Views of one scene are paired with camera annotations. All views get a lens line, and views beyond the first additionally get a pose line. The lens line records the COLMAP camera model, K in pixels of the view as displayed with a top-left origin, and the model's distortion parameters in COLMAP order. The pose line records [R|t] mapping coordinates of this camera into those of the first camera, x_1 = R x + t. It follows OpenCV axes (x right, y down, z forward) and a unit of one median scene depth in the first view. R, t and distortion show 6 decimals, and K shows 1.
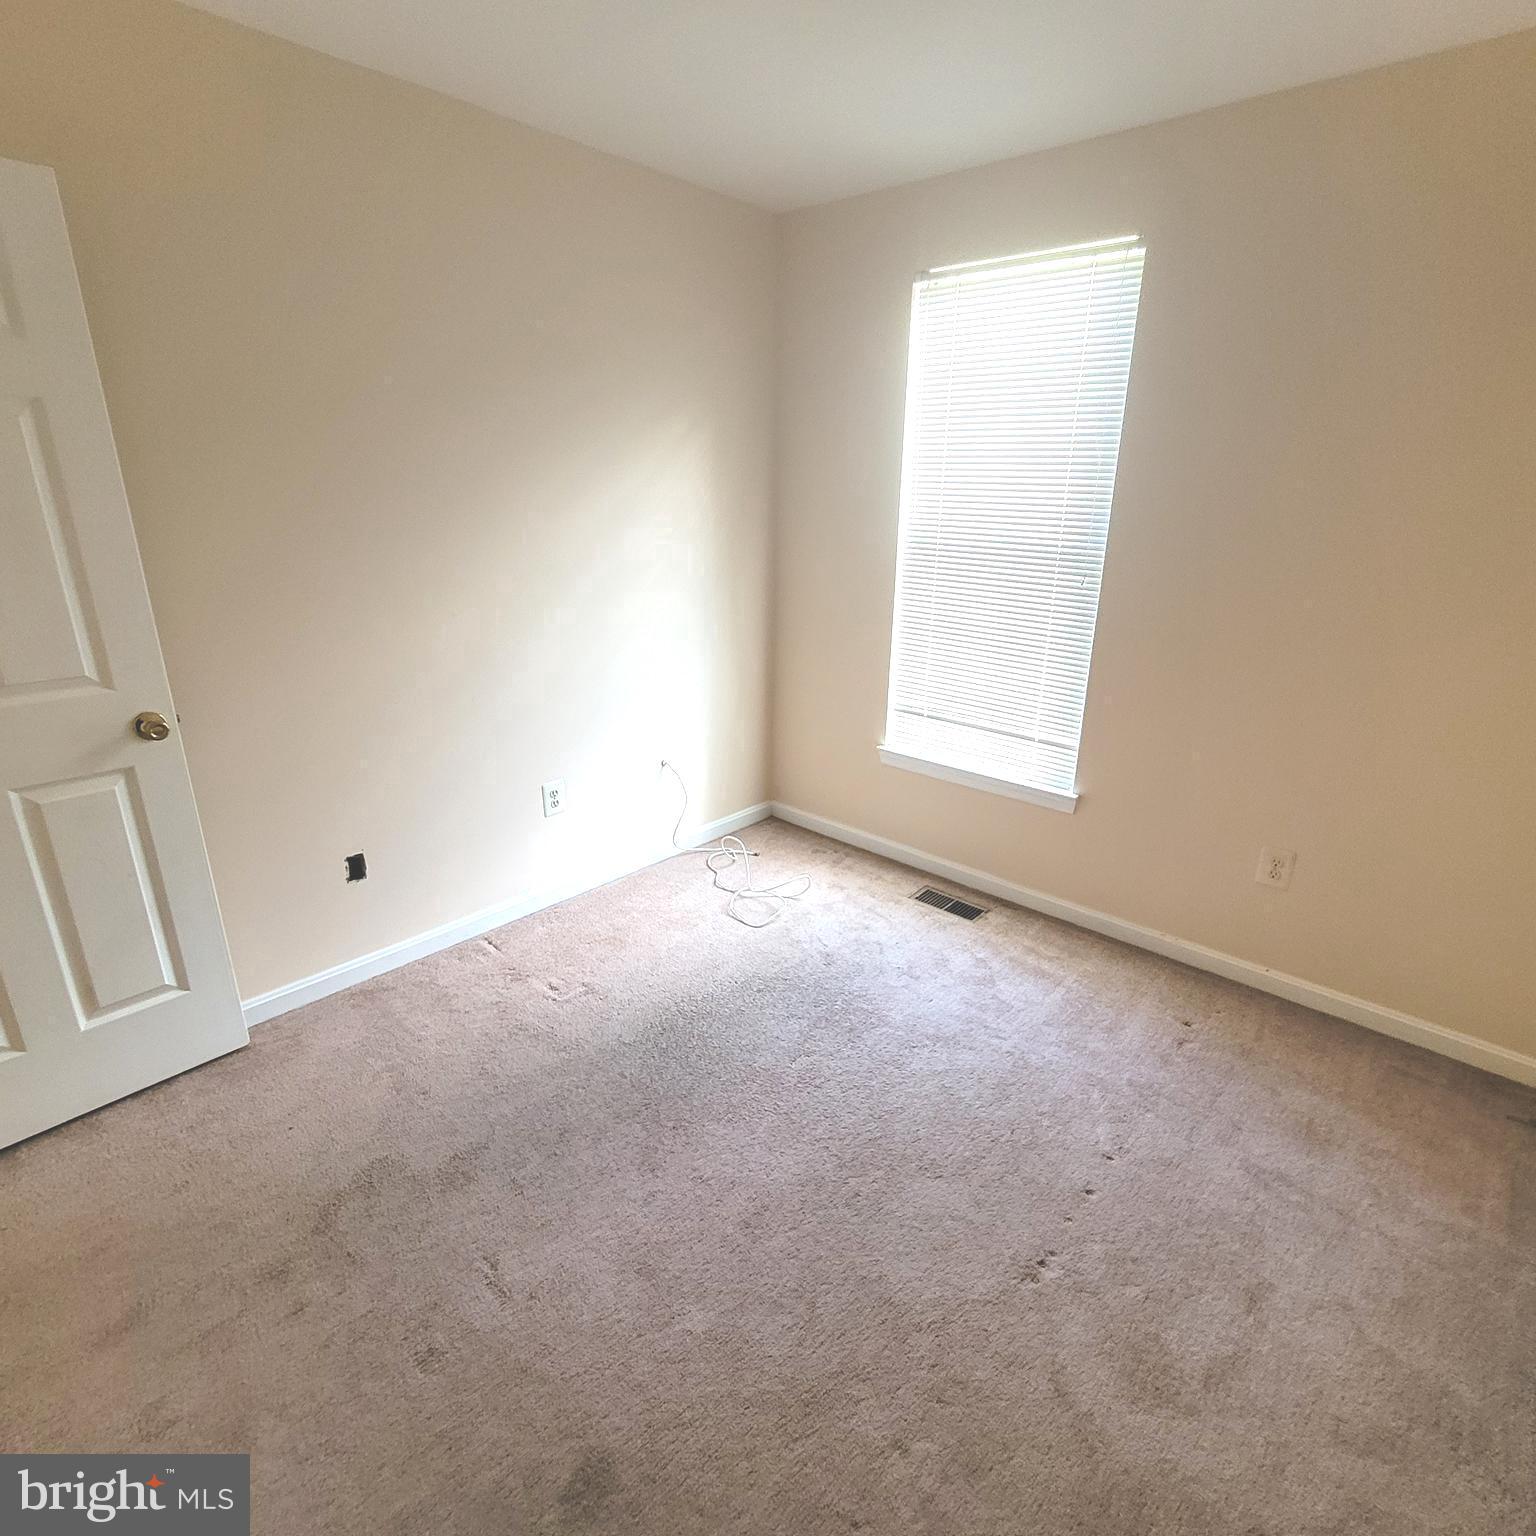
lens RADIAL K [[830.8, 0, 775.2], [0, 830.8, 768.6], [0, 0, 1]] dist [-0.011265, -0.004211]
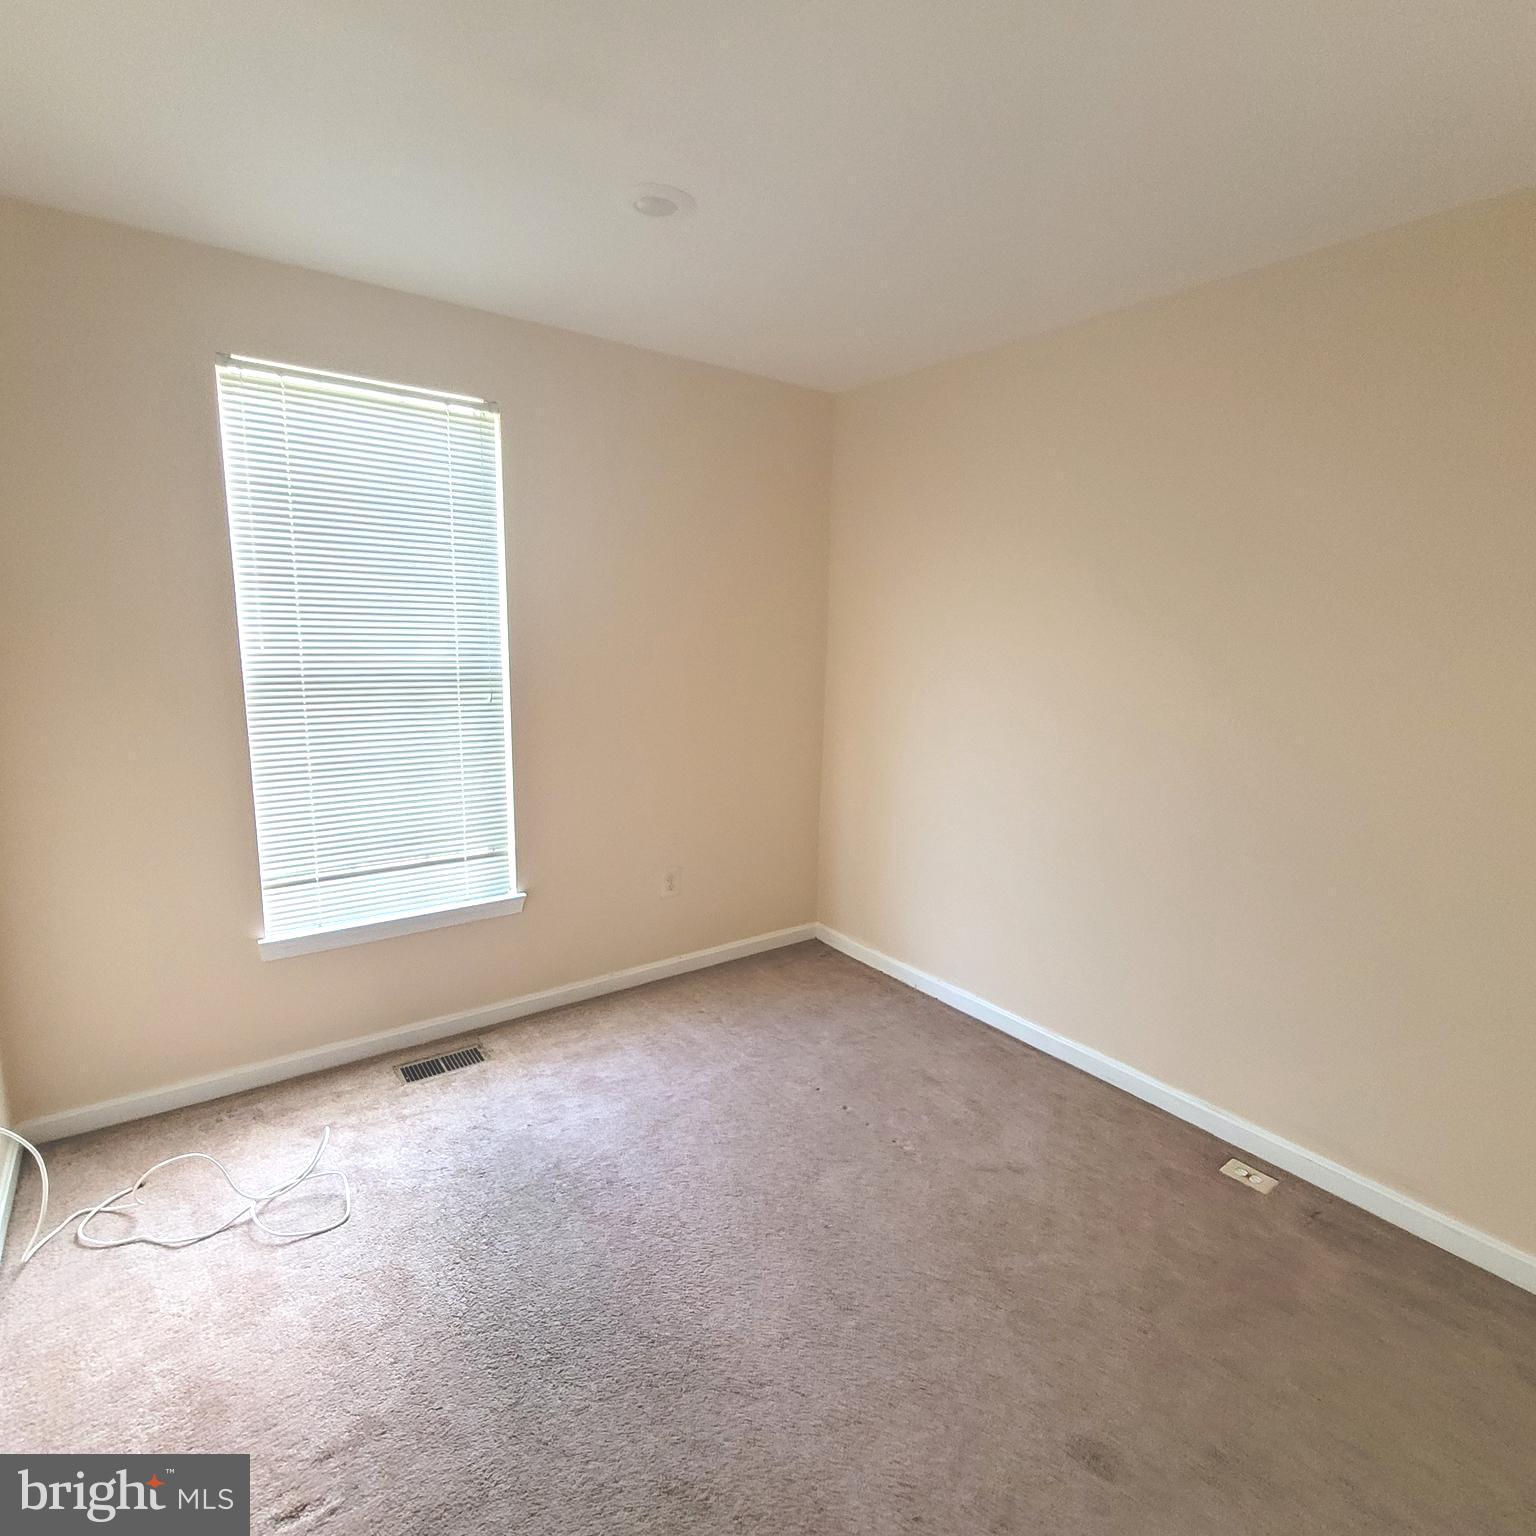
lens RADIAL K [[830.8, 0, 775.5], [0, 830.8, 763.4], [0, 0, 1]] dist [-0.011265, -0.004211]
pose [[0.183269, -0.173875, 0.967564, -0.564731], [0.296343, 0.948221, 0.114268, -0.147528], [-0.937333, 0.265789, 0.225307, 0.406682]]
